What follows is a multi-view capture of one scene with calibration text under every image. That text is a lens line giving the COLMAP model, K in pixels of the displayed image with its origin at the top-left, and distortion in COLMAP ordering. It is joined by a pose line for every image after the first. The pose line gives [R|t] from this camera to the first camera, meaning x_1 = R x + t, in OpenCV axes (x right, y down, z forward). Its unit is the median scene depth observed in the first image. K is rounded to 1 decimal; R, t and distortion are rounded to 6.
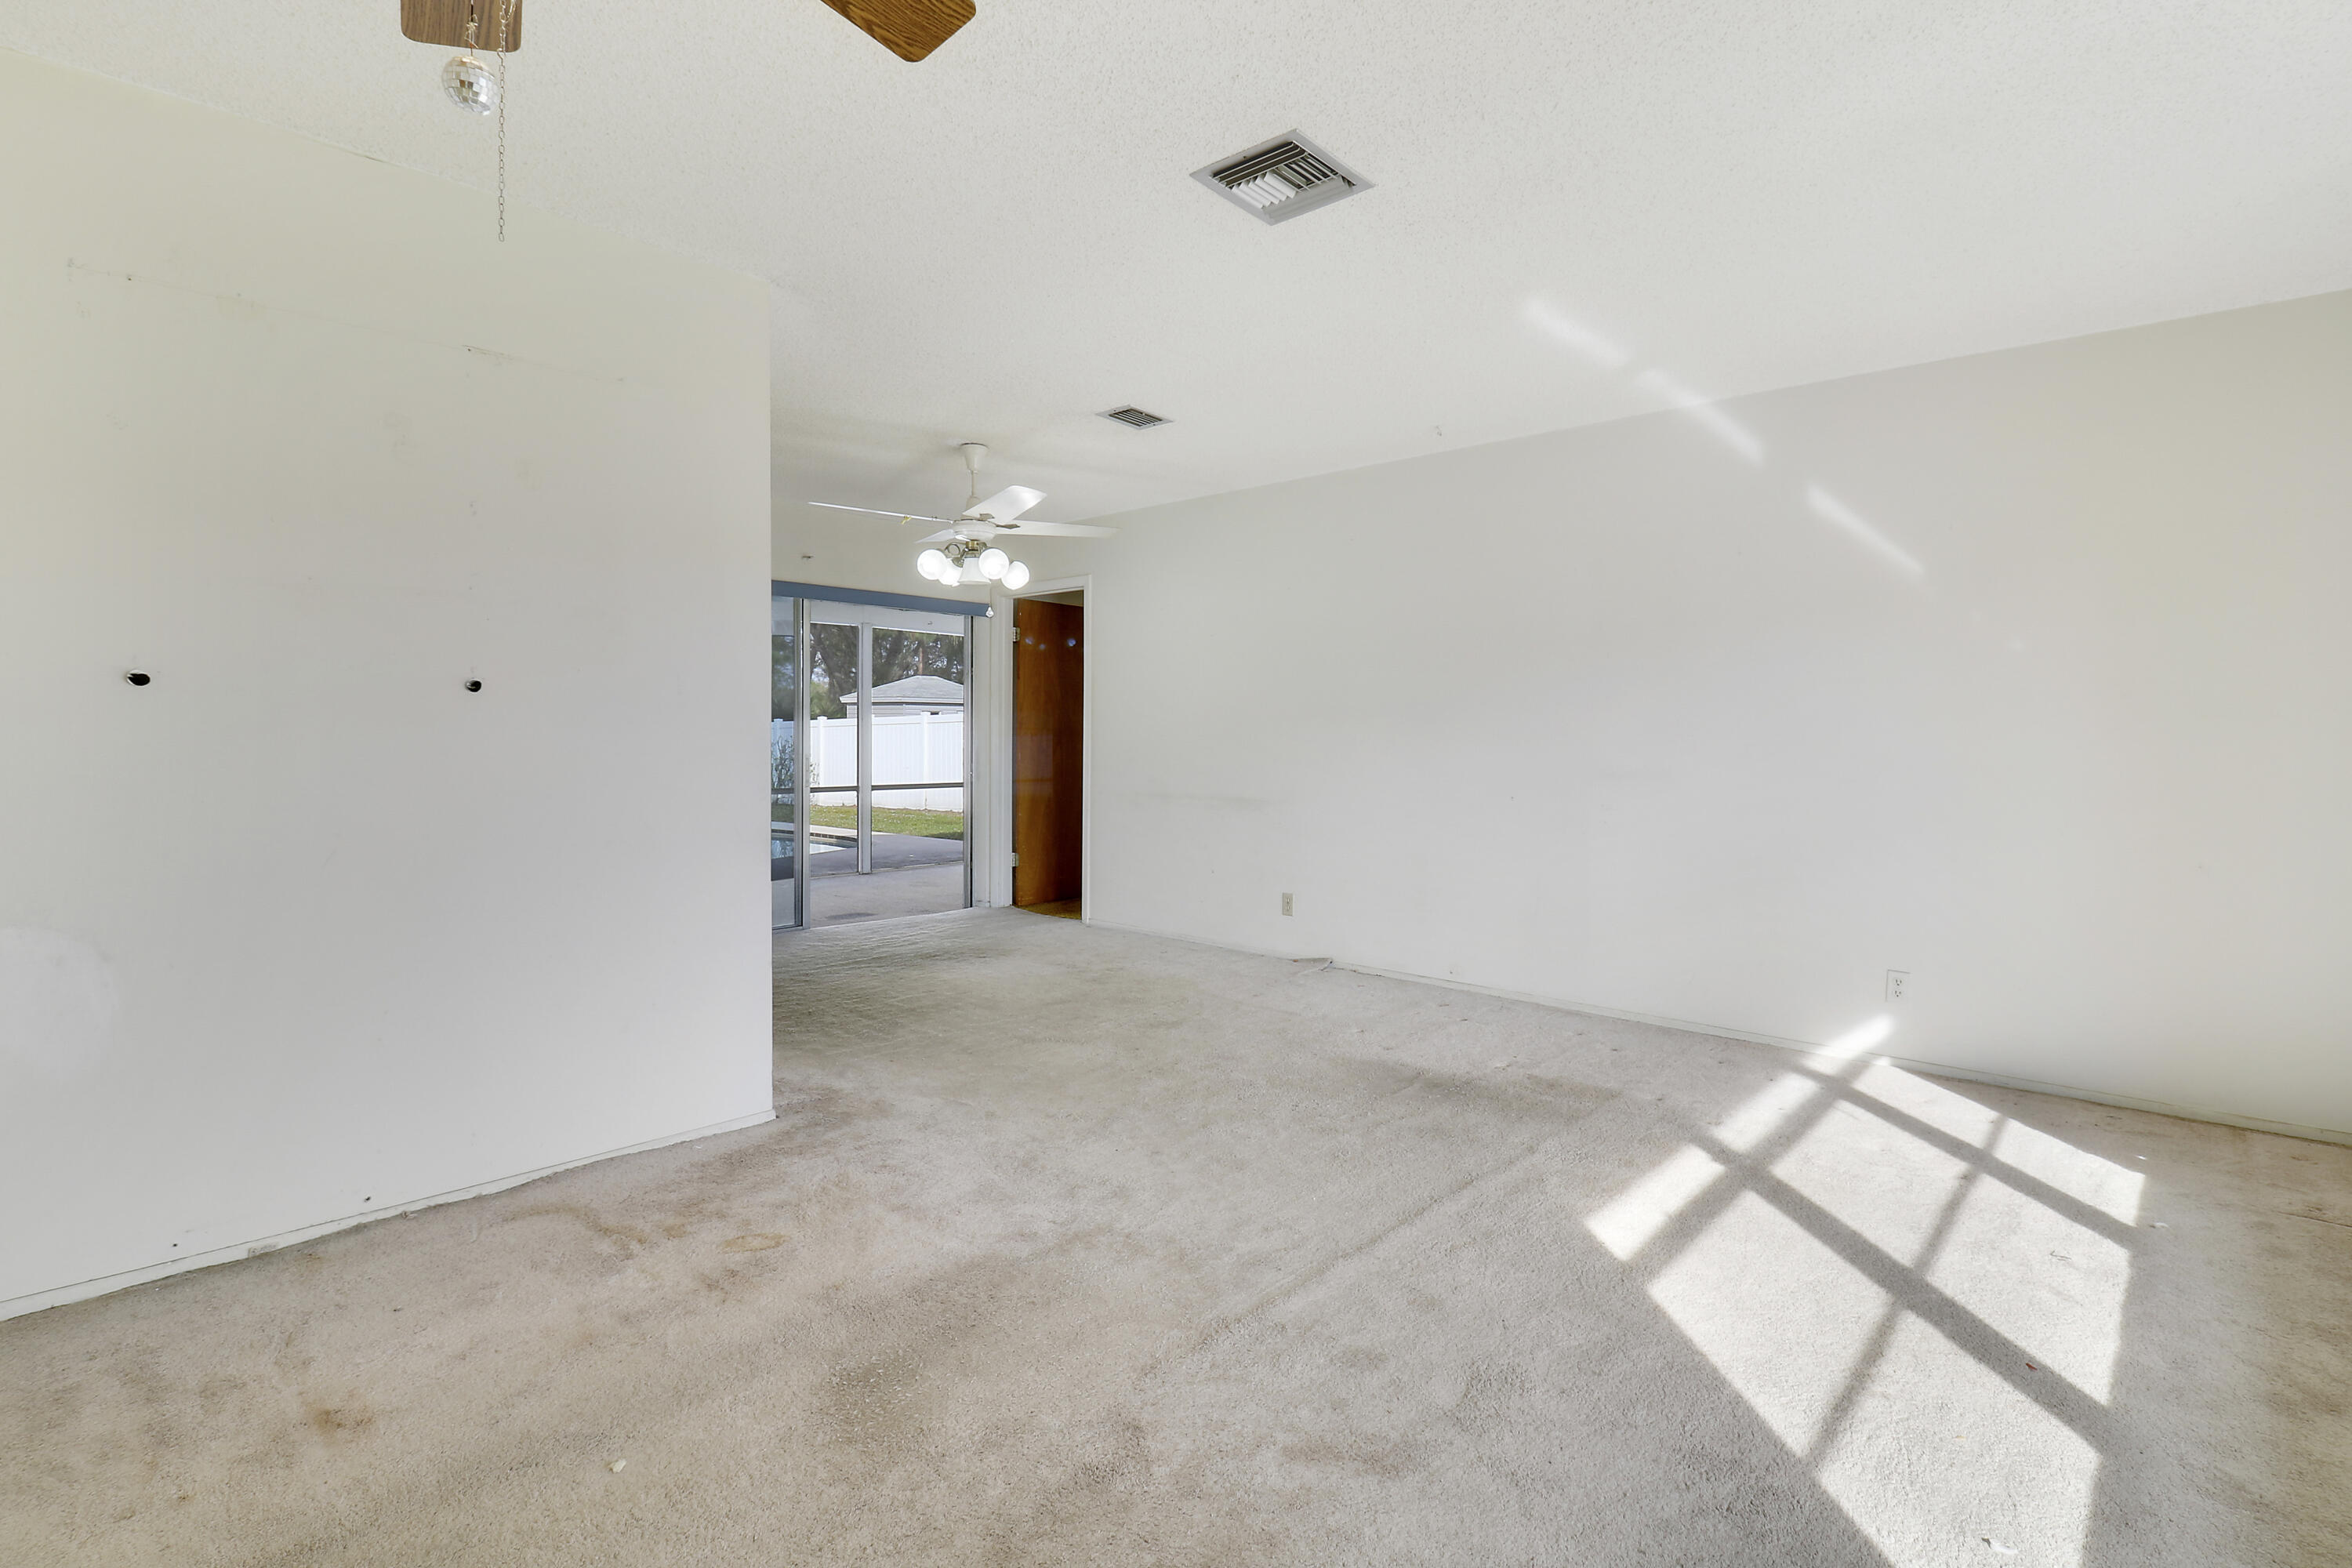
lens RADIAL K [[1112.2, 0, 1226.2], [0, 1112.2, 773.8], [0, 0, 1]] dist [0.006004, -0.013460]
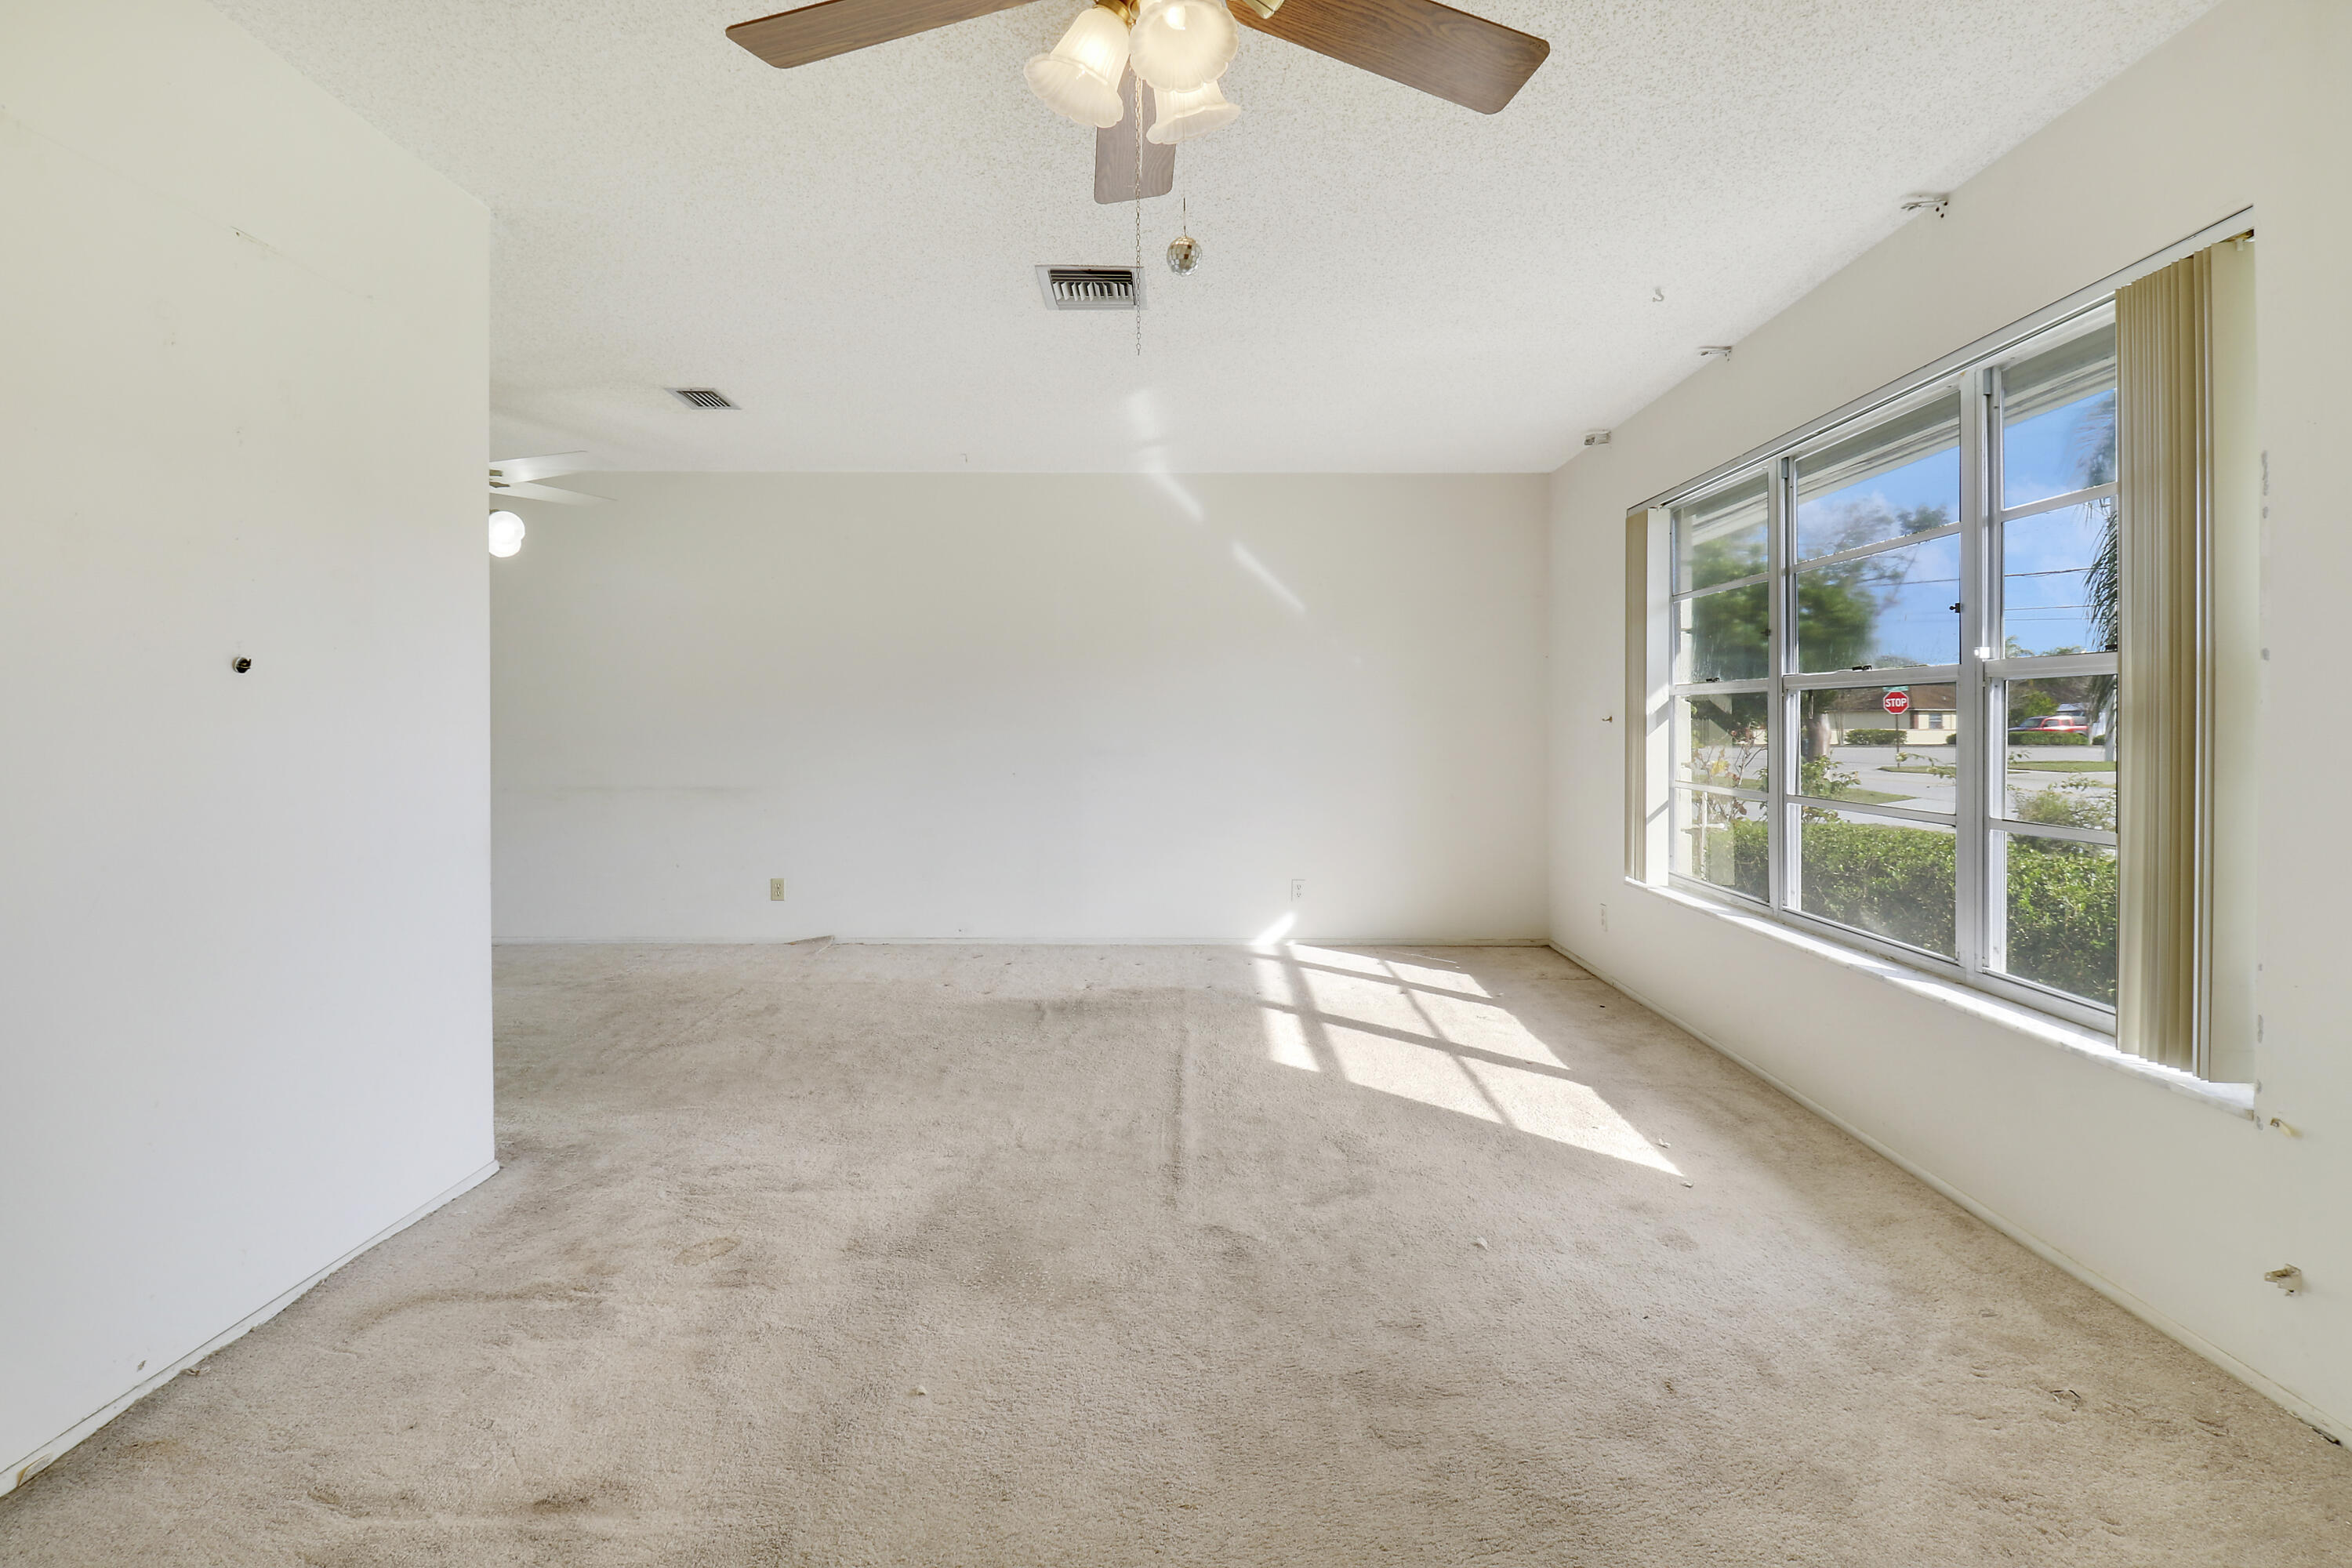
lens RADIAL K [[1112.2, 0, 1183.3], [0, 1112.2, 744.4], [0, 0, 1]] dist [0.006004, -0.013460]
pose [[0.744984, -0.020173, 0.666778, -0.740174], [0.028715, 0.999586, -0.001842, -0.004608], [-0.666464, 0.020519, 0.745254, -0.005883]]
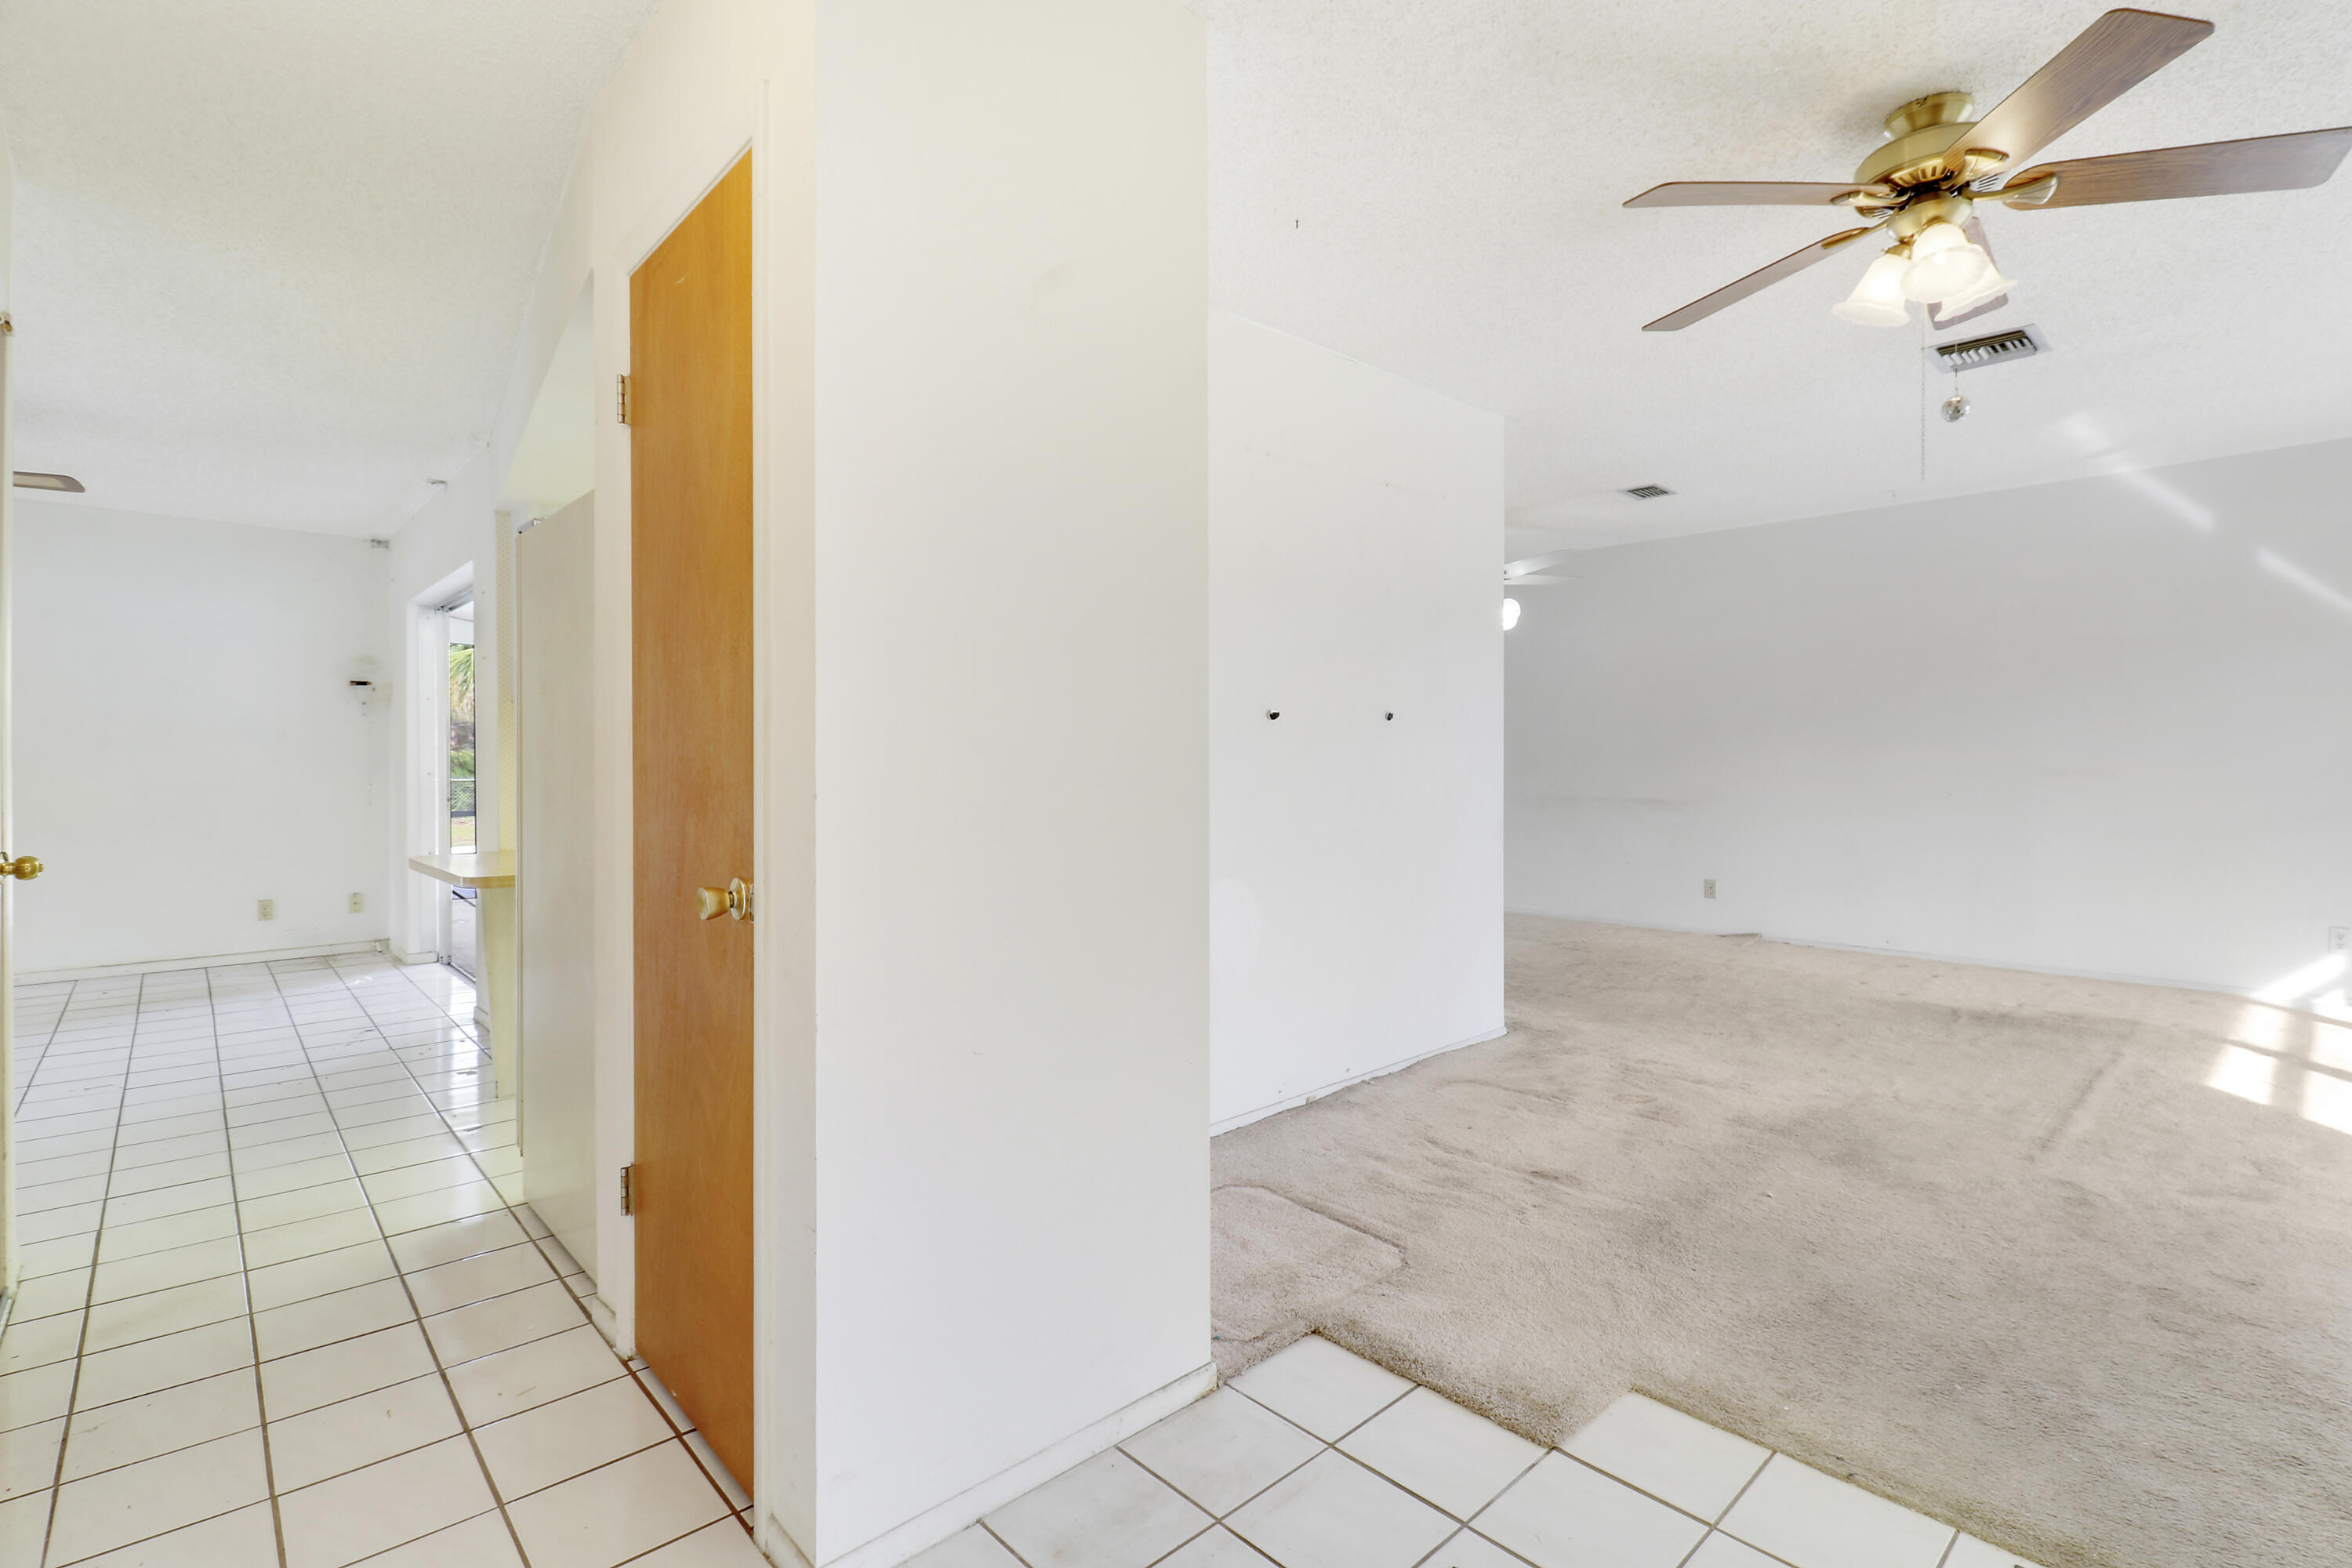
lens RADIAL K [[1112.2, 0, 1209.1], [0, 1112.2, 767.0], [0, 0, 1]] dist [0.006004, -0.013460]
pose [[0.997695, -0.012226, -0.066741, -0.857060], [0.010763, 0.999695, -0.022233, 0.018865], [0.066993, 0.021464, 0.997523, -0.472398]]
